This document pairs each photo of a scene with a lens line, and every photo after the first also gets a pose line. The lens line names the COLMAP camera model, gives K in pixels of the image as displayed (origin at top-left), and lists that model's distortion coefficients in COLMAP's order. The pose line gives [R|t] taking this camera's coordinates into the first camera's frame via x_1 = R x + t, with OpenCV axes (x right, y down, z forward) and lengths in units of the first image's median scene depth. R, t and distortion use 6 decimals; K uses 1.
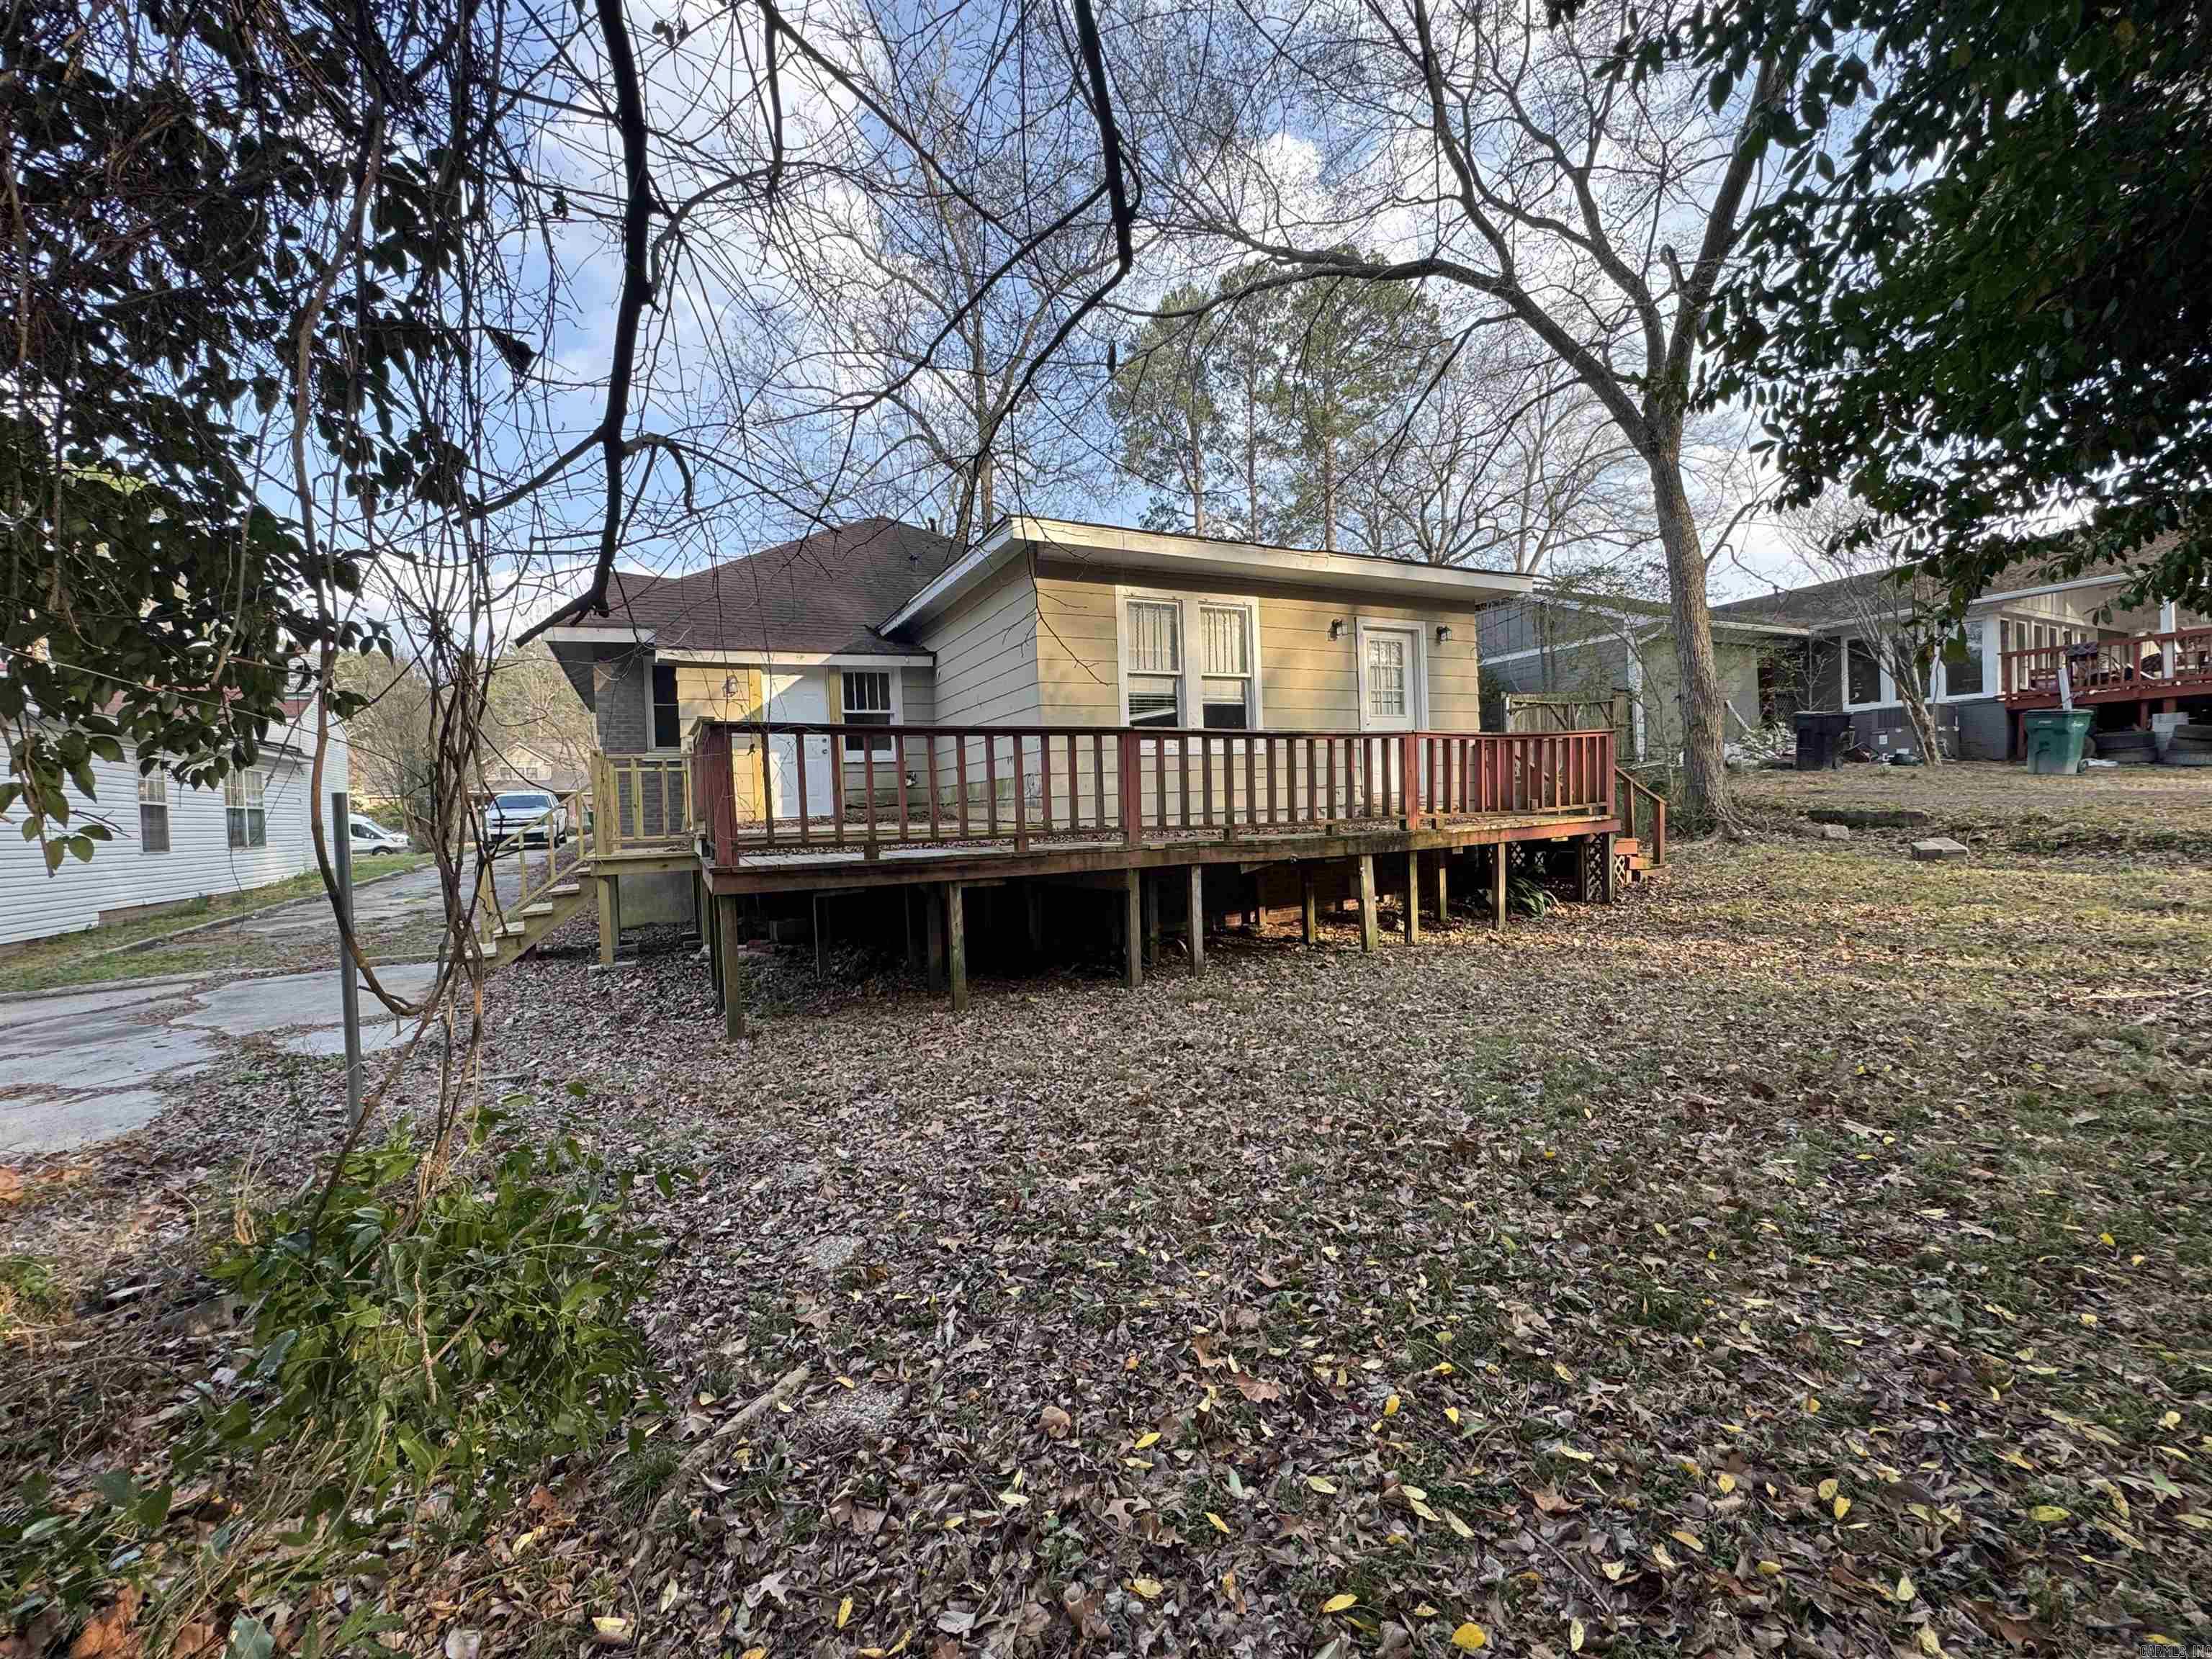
lens RADIAL K [[884.4, 0, 1112.0], [0, 884.4, 820.7], [0, 0, 1]] dist [-0.002206, -0.000847]
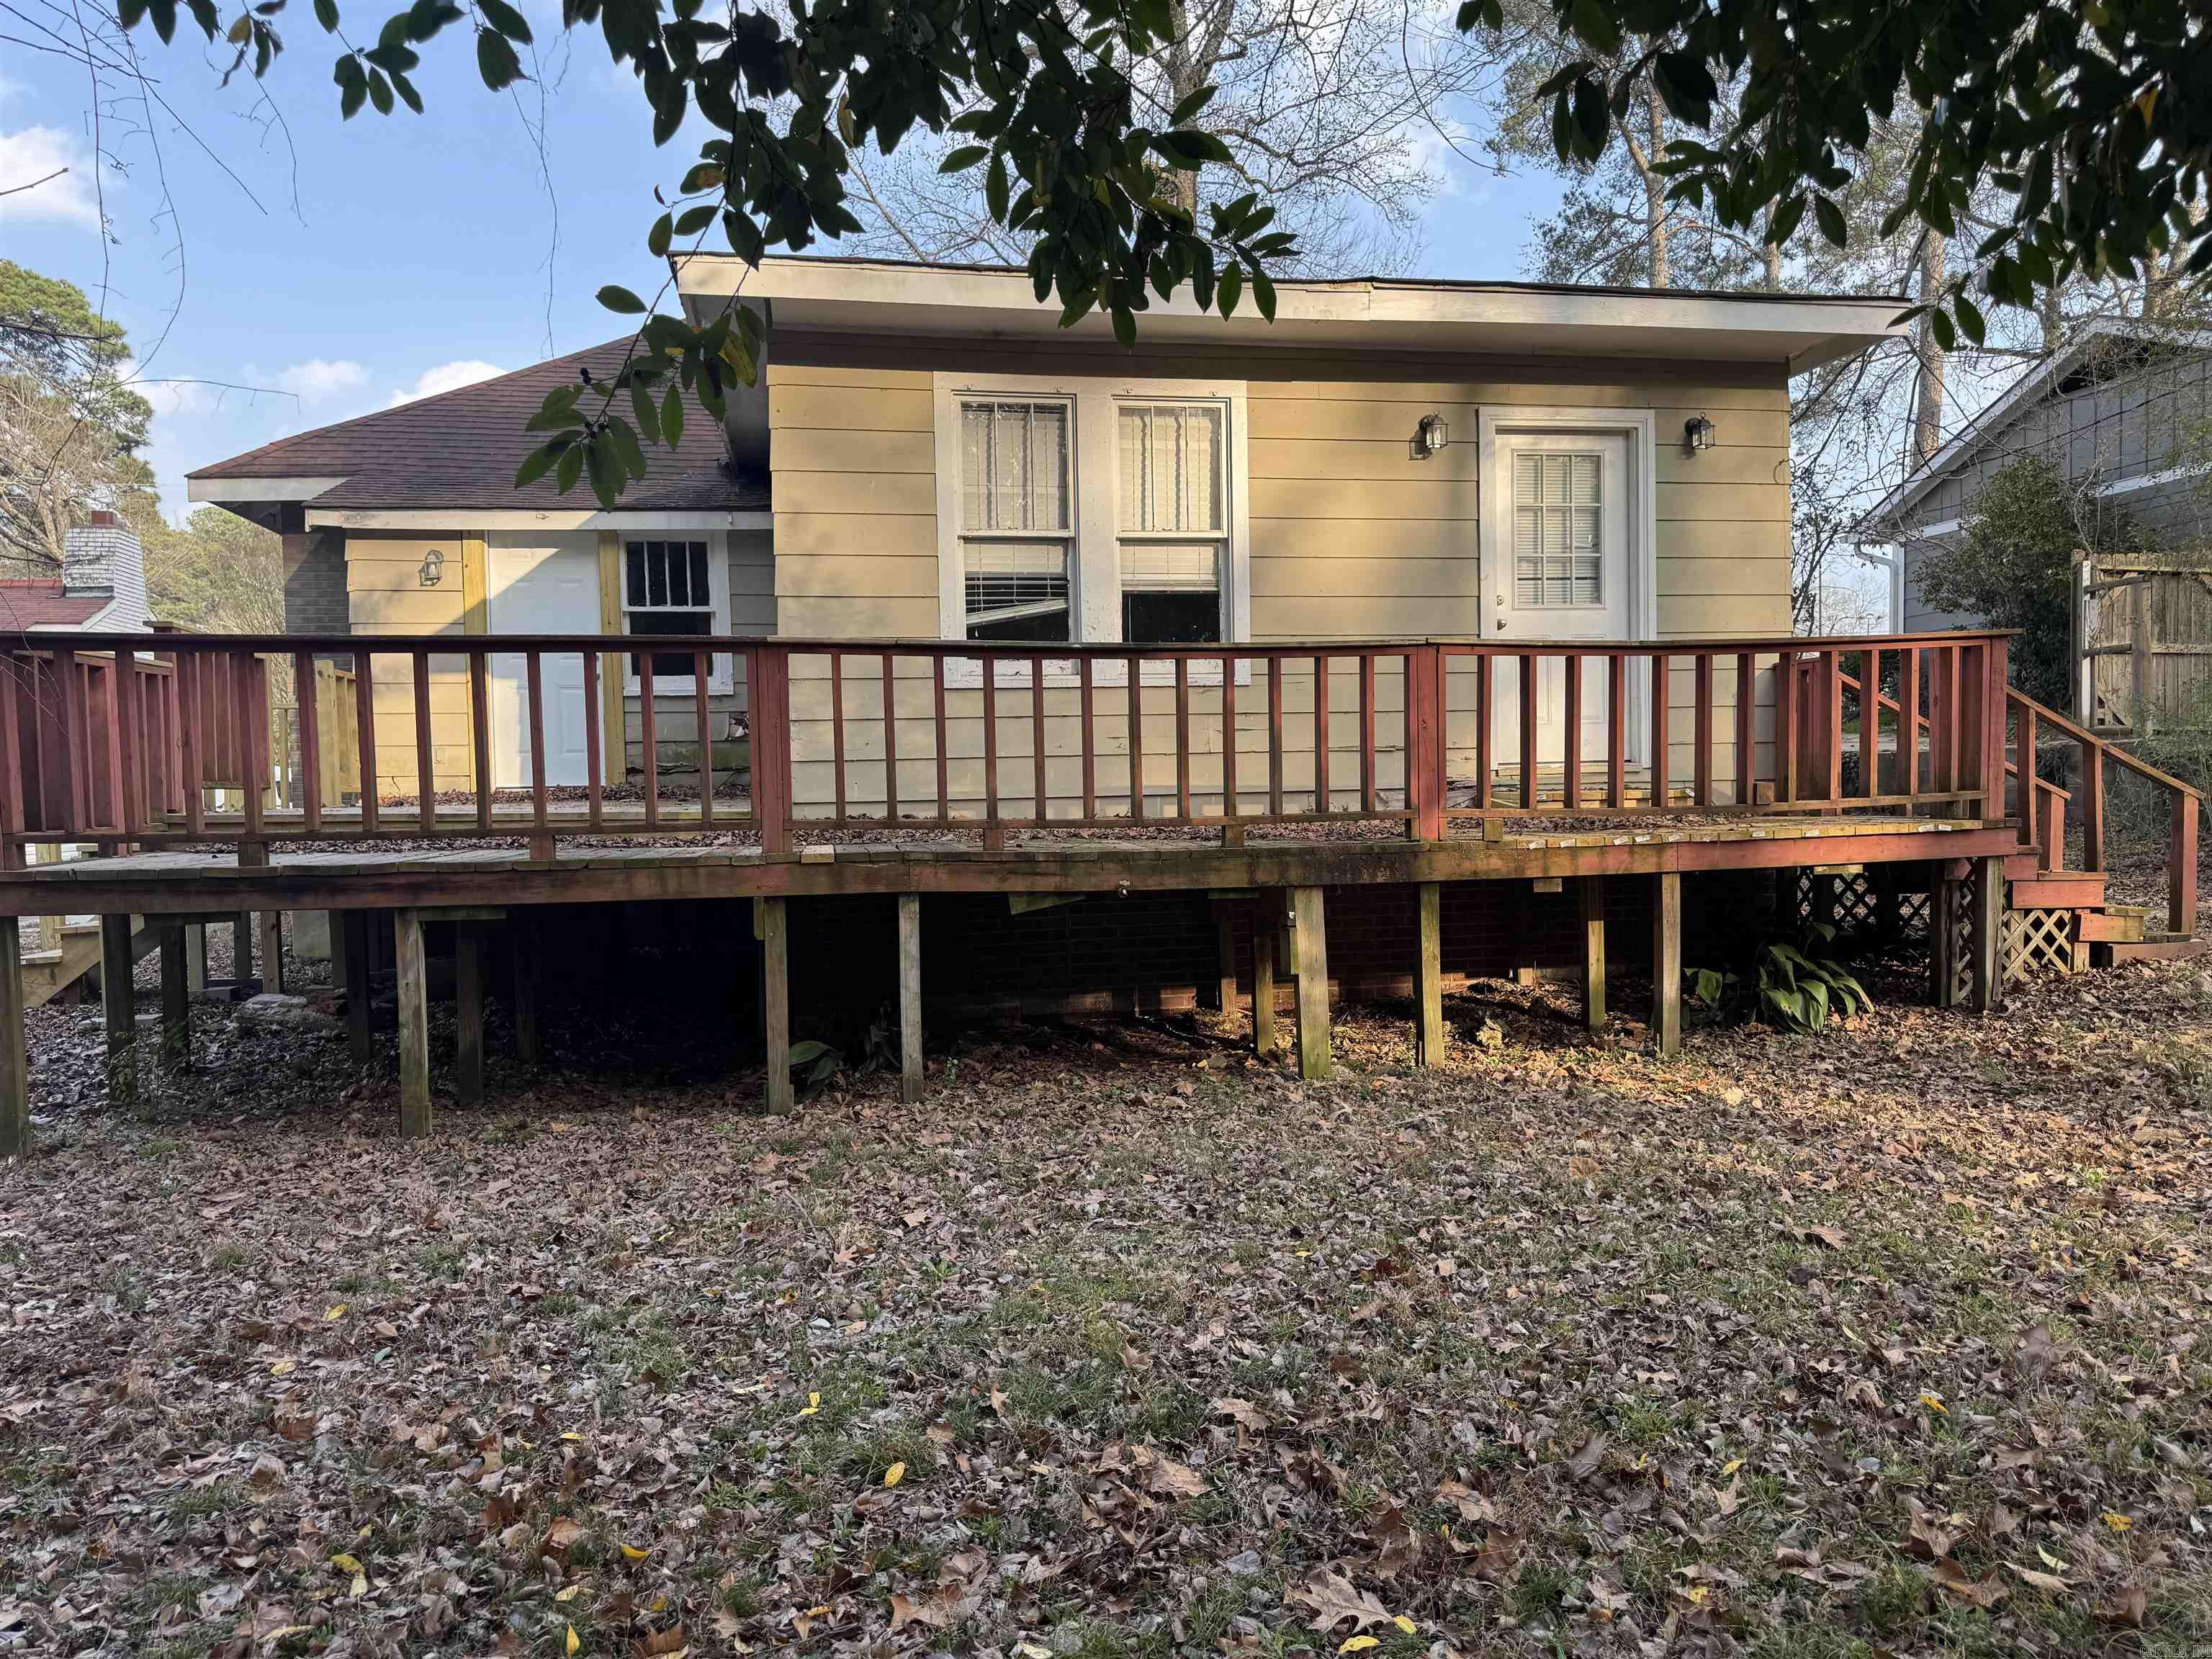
lens RADIAL K [[1544.6, 0, 1106.0], [0, 1544.6, 829.5], [0, 0, 1]] dist [0.115210, -0.164325]
pose [[0.962265, 0.027721, -0.270699, 0.341380], [-0.021698, 0.999446, 0.025218, -0.011965], [0.271248, -0.018392, 0.962334, 0.096364]]
